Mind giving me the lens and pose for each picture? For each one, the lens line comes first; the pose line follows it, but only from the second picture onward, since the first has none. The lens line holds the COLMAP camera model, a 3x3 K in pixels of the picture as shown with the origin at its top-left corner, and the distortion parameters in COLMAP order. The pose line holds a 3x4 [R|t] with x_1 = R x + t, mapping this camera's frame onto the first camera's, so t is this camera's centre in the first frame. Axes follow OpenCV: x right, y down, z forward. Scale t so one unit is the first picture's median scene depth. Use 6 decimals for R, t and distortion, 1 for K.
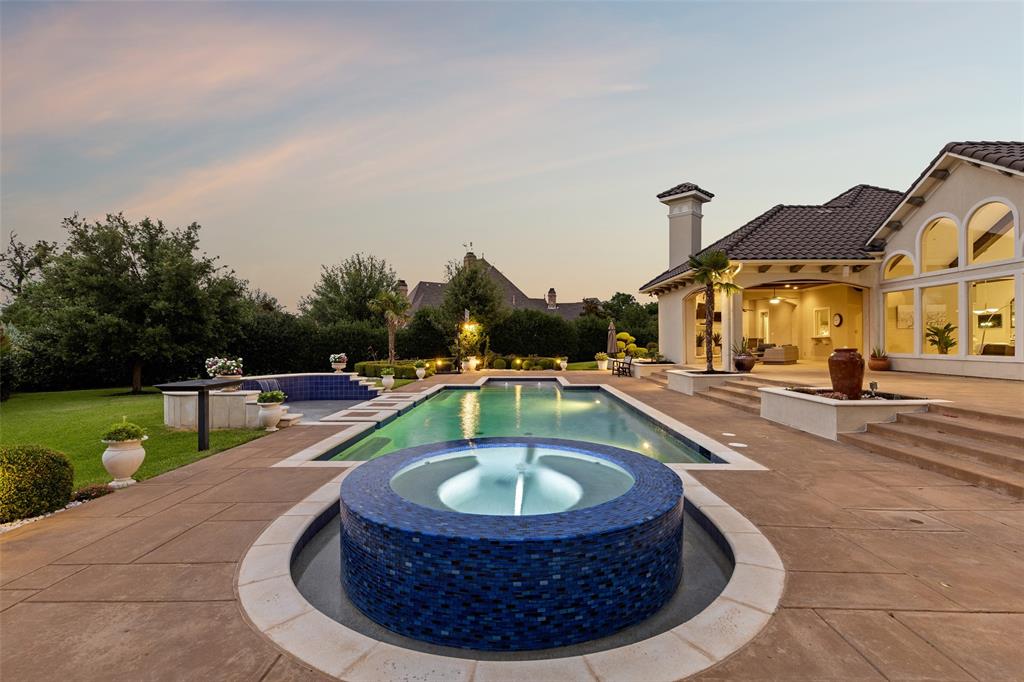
lens RADIAL K [[458.6, 0, 512.6], [0, 458.6, 337.4], [0, 0, 1]] dist [0.006101, -0.000462]
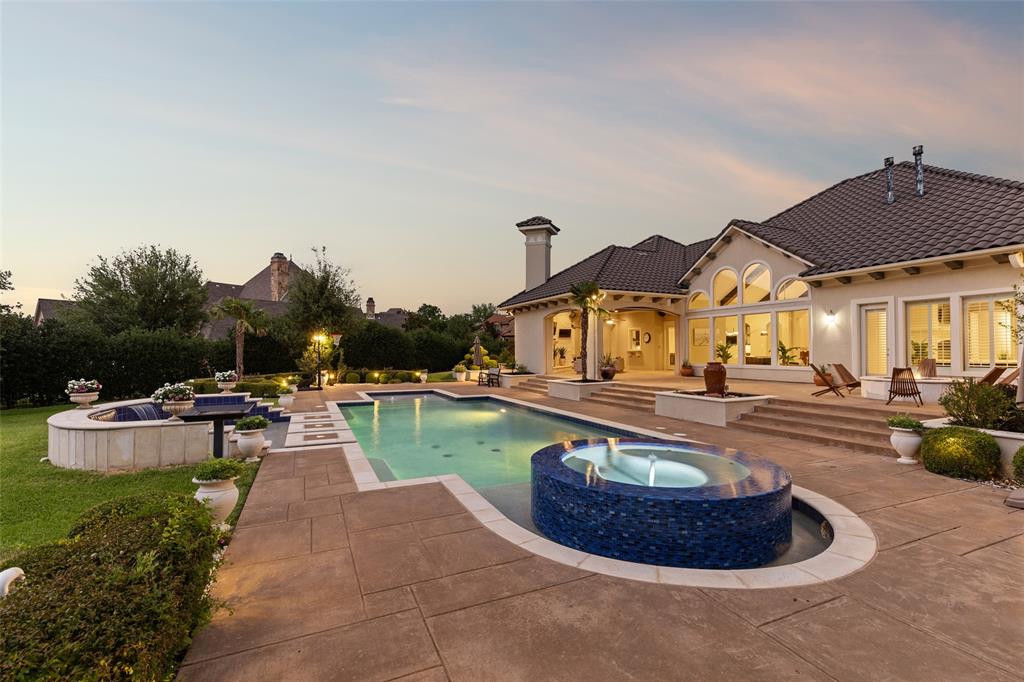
lens RADIAL K [[459.7, 0, 512.0], [0, 459.7, 341.0], [0, 0, 1]] dist [0.005198, -0.000538]
pose [[0.903425, 0.010194, 0.428624, -0.252132], [-0.003964, 0.999873, -0.015425, -0.009107], [-0.428727, 0.012236, 0.903351, -0.009408]]
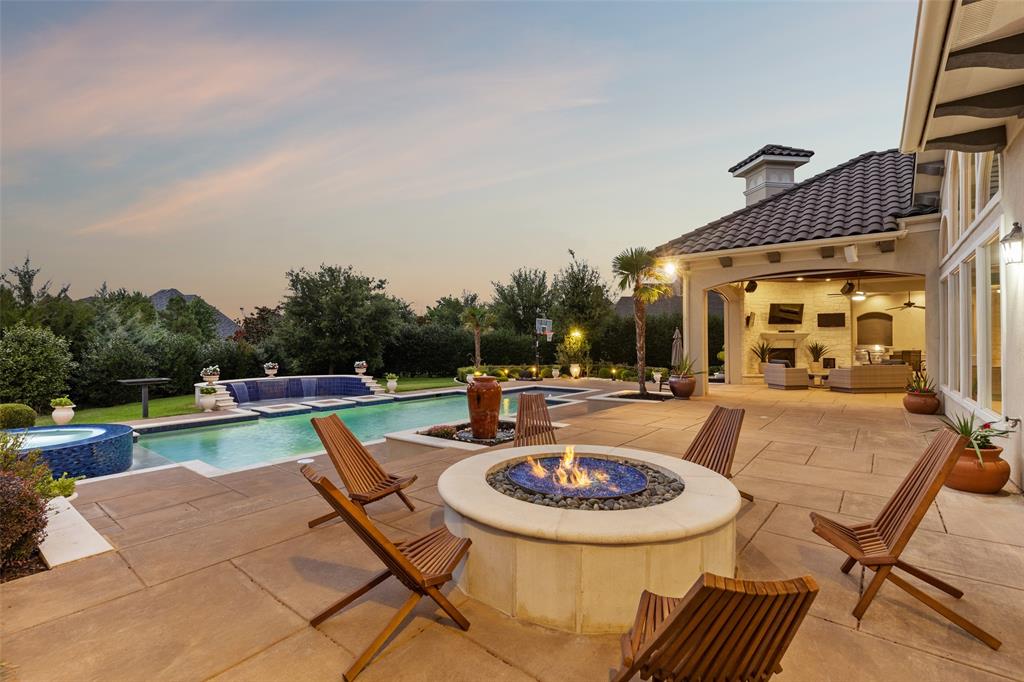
lens RADIAL K [[459.7, 0, 512.0], [0, 459.7, 341.0], [0, 0, 1]] dist [0.005198, -0.000538]
pose [[0.798339, 0.000759, -0.602208, 0.717447], [0.003928, 0.999971, 0.006467, -0.027516], [0.602196, -0.007528, 0.798313, 0.193709]]
